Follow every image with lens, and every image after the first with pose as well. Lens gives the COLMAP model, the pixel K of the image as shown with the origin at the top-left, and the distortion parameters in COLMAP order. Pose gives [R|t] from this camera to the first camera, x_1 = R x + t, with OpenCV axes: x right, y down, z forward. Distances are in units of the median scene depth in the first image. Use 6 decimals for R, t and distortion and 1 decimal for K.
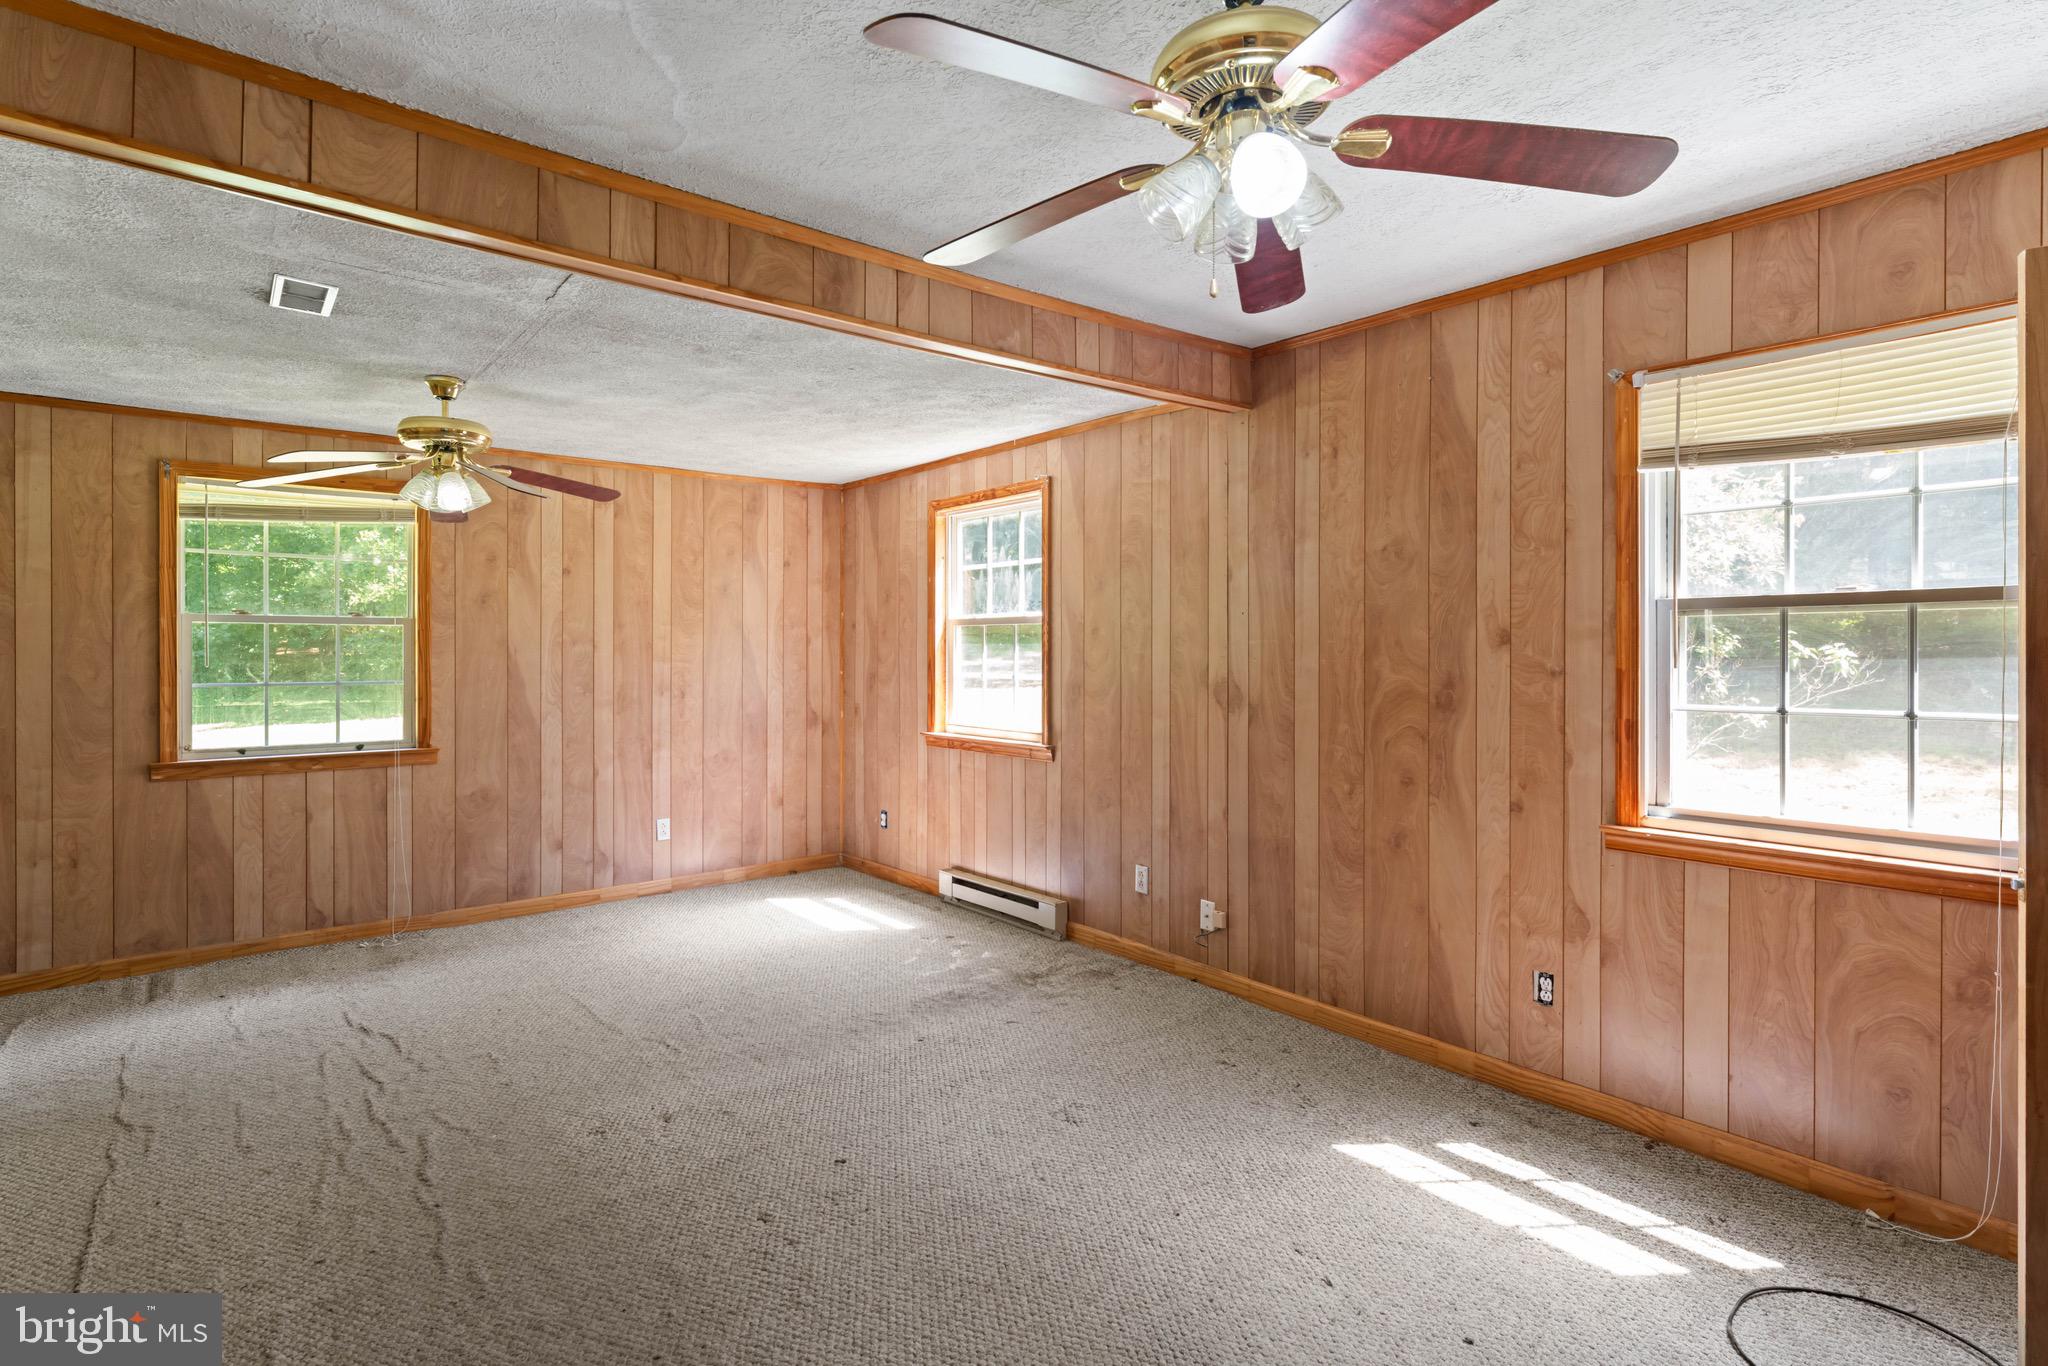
lens RADIAL K [[1029.7, 0, 1020.1], [0, 1029.7, 652.2], [0, 0, 1]] dist [-0.014820, -0.000074]
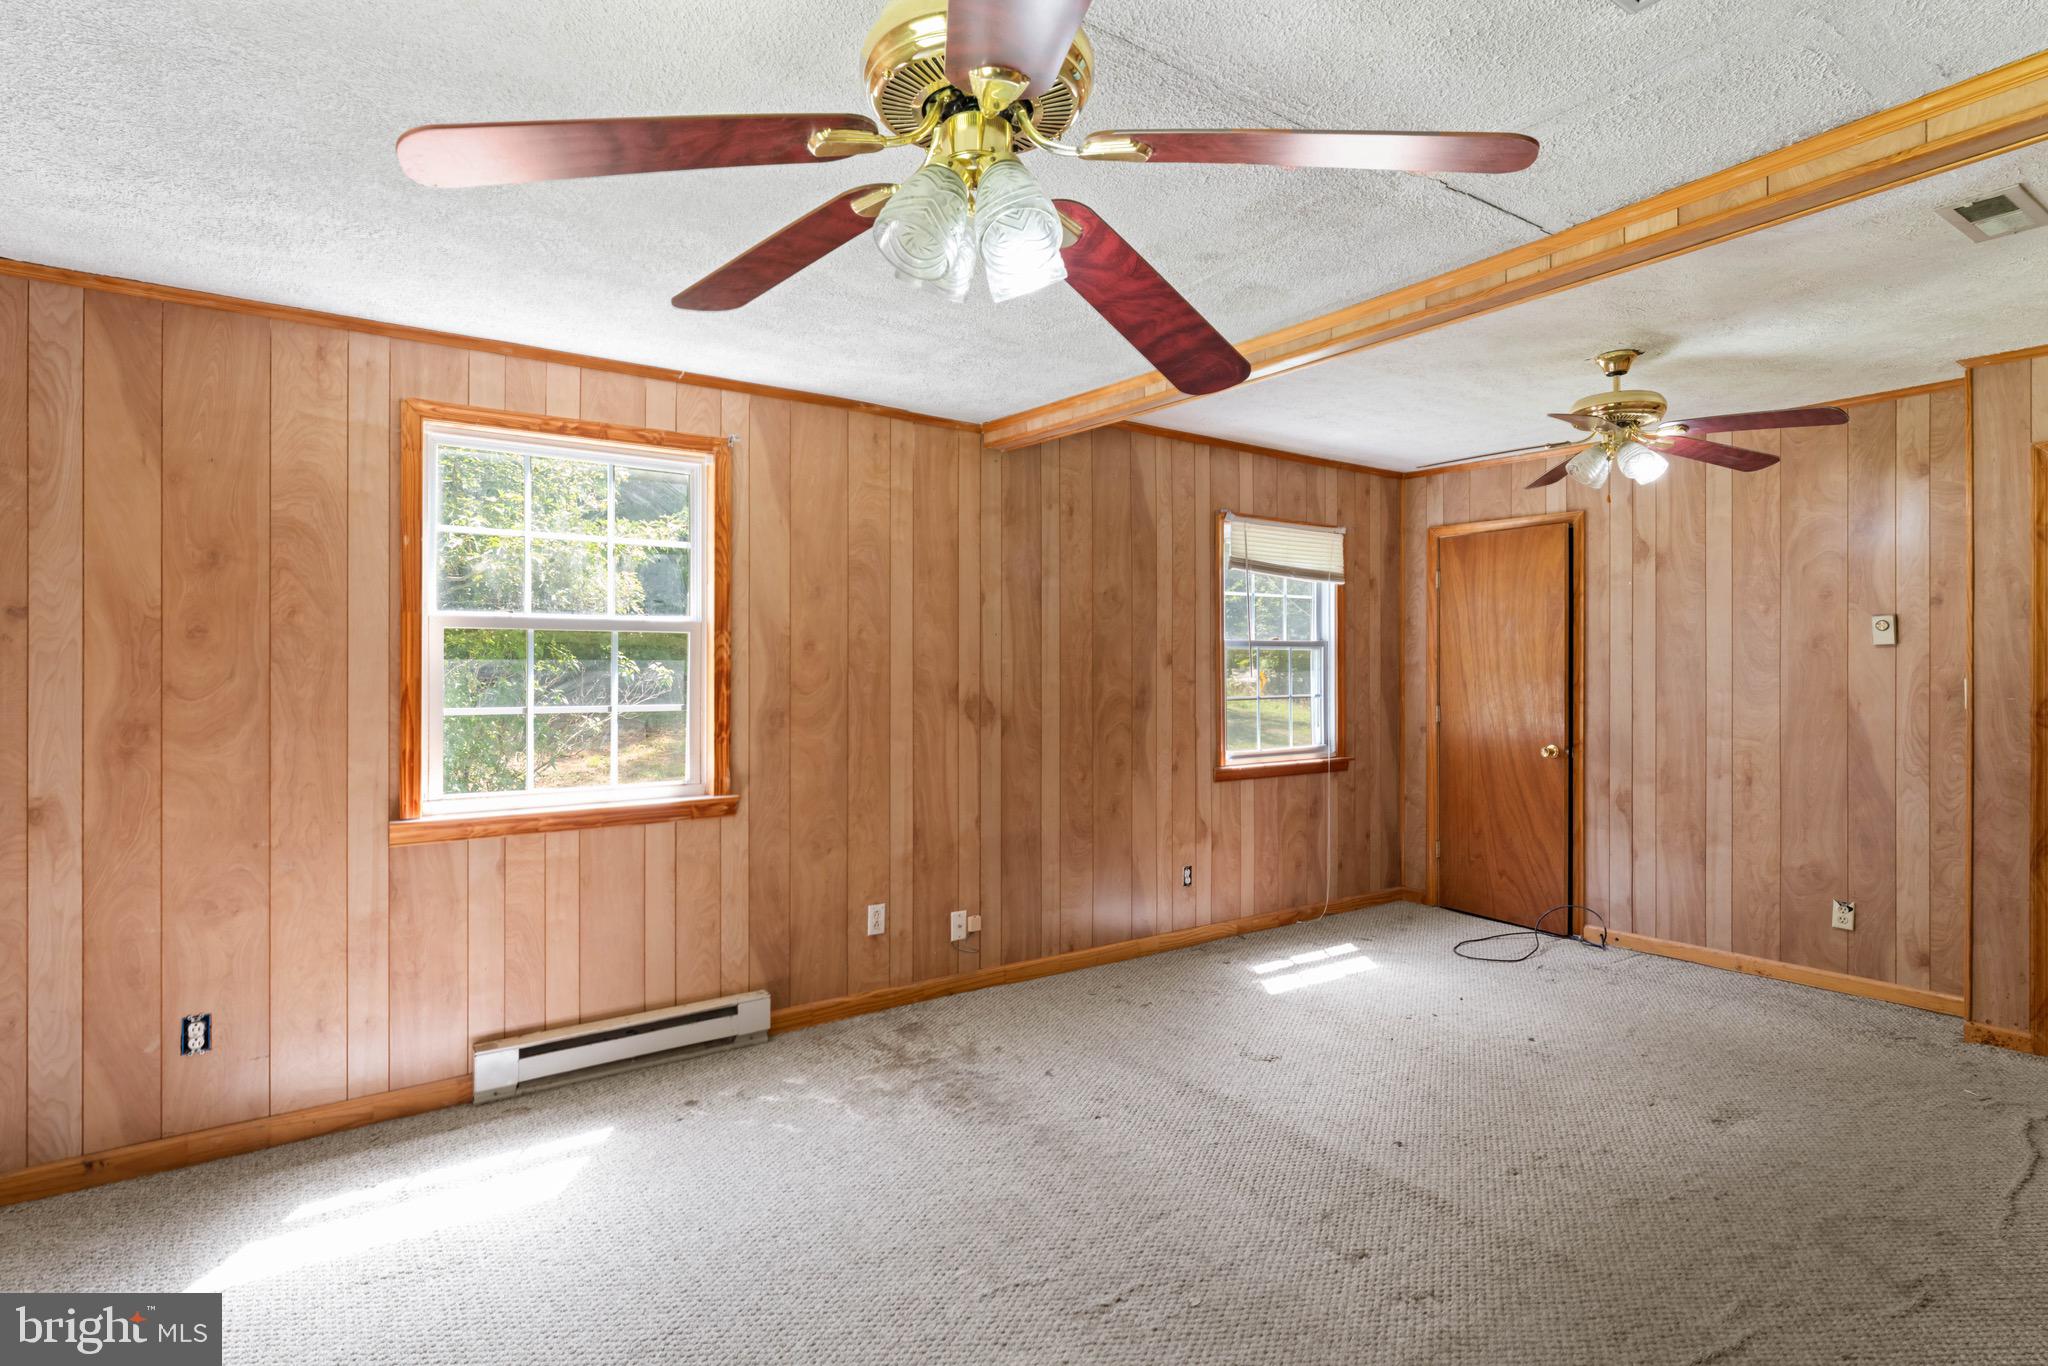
lens RADIAL K [[999.3, 0, 1025.1], [0, 999.3, 668.6], [0, 0, 1]] dist [-0.011737, 0.000060]
pose [[0.056936, 0.000016, 0.998378, -0.832015], [0.004457, 0.999990, -0.000270, -0.001273], [-0.998368, 0.004465, 0.056935, 0.895249]]
